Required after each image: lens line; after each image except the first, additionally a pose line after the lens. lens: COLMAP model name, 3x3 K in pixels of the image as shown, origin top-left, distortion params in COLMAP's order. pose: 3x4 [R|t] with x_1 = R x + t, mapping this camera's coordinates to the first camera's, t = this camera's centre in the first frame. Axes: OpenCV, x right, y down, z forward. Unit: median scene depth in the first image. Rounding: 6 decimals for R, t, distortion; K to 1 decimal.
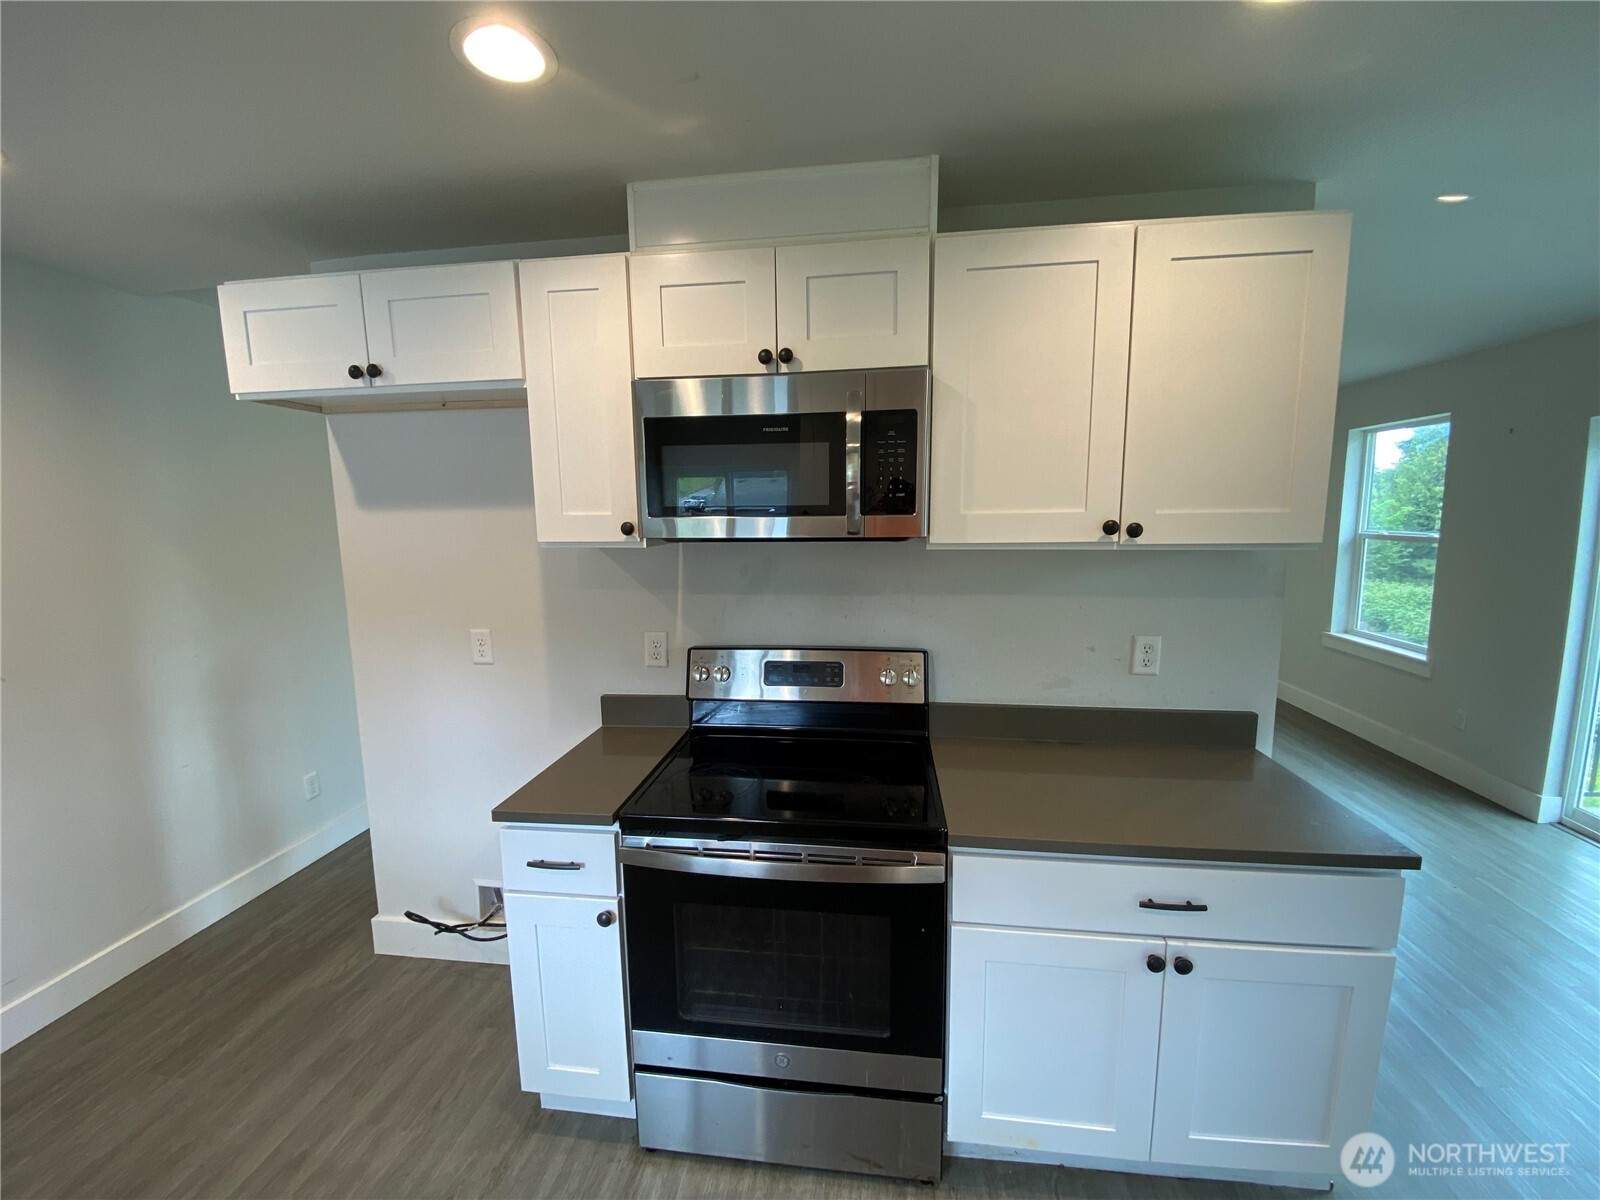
lens RADIAL K [[646.9, 0, 790.3], [0, 646.9, 596.0], [0, 0, 1]] dist [0.038204, -0.032503]
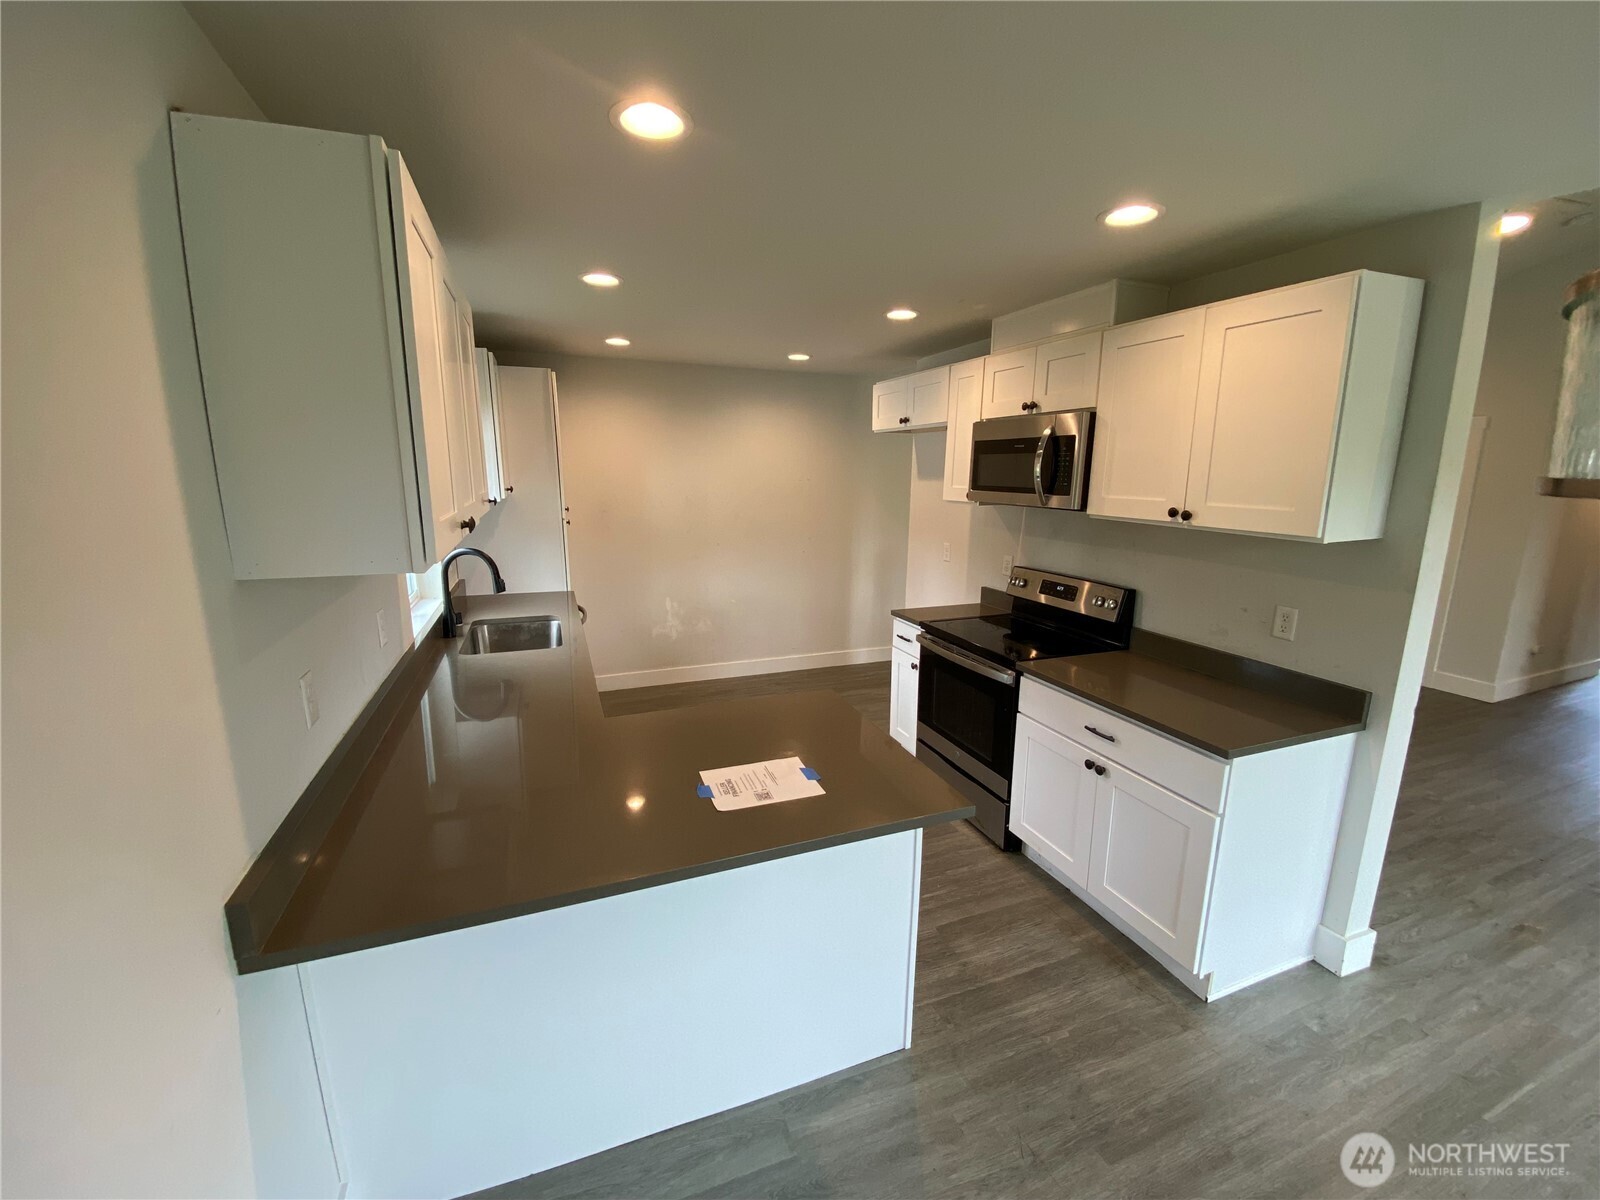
lens RADIAL K [[646.9, 0, 790.3], [0, 646.9, 596.0], [0, 0, 1]] dist [0.038204, -0.032503]
pose [[0.471002, 0.188592, -0.861737, 1.353448], [-0.125504, 0.981268, 0.146155, -0.024600], [0.873159, 0.039312, 0.485848, -0.467934]]
